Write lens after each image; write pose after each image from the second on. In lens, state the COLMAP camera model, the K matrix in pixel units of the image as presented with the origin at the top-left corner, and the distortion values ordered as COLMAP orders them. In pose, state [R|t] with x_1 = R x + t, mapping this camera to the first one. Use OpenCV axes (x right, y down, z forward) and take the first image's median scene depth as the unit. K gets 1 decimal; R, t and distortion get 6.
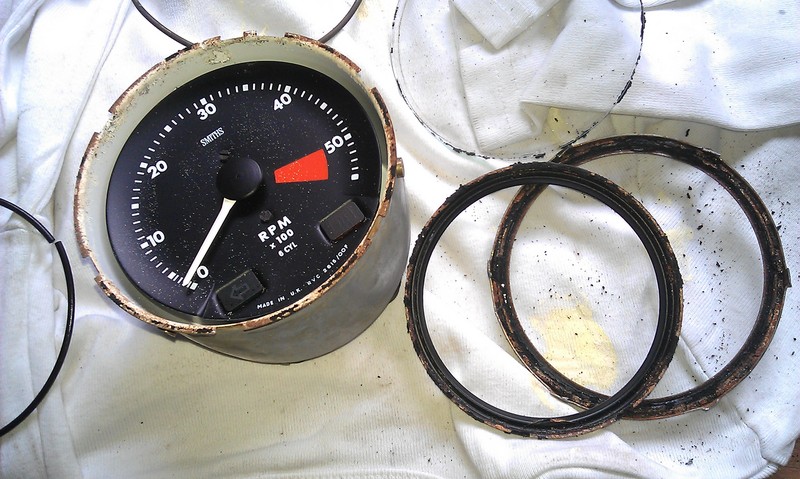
lens RADIAL K [[787.9, 0, 384.6], [0, 787.9, 240.5], [0, 0, 1]] dist [0.101966, -0.472962]
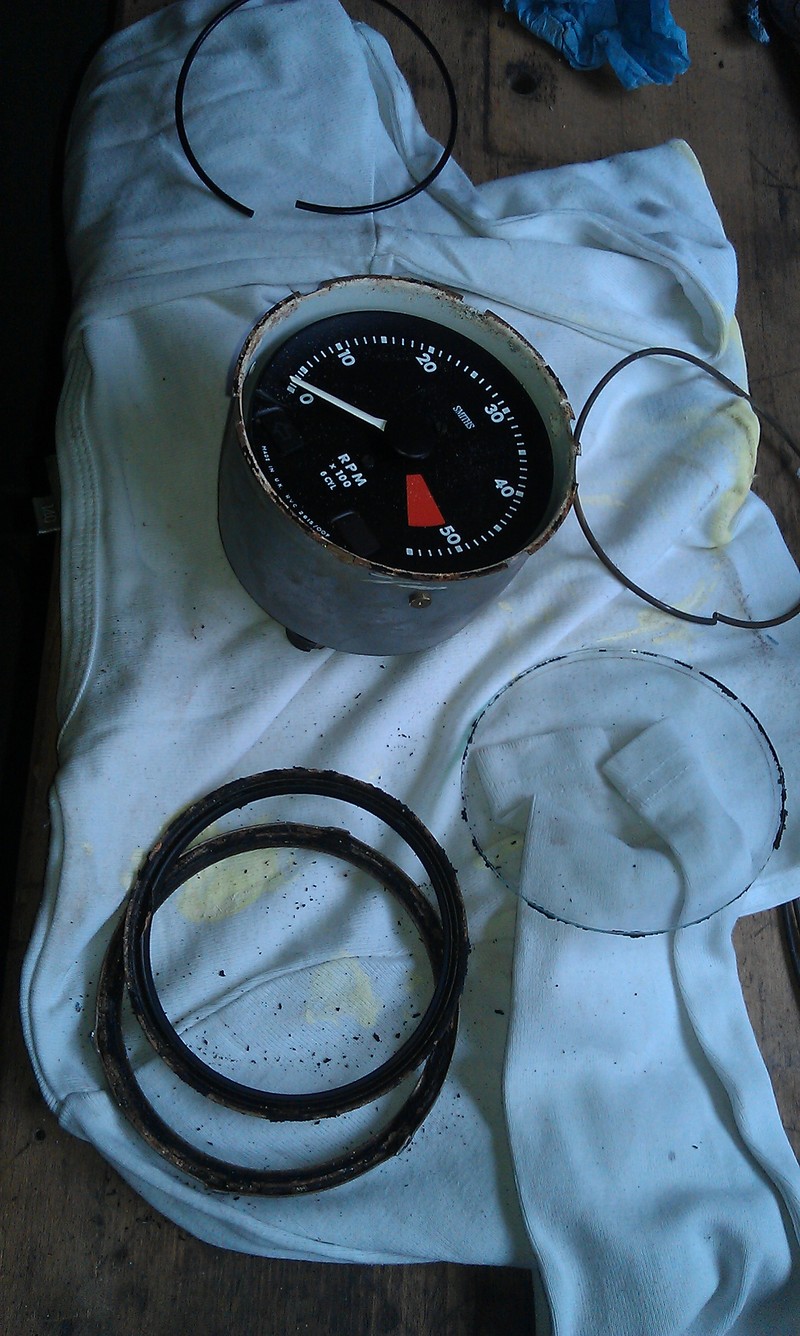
lens RADIAL K [[1315.8, 0, 405.1], [0, 1315.8, 592.9], [0, 0, 1]] dist [0.101966, -0.472962]
pose [[-0.001015, 0.954355, -0.298672, 0.437851], [-0.994650, 0.029888, 0.098884, -0.214723], [0.103297, 0.297174, 0.949219, -0.387106]]
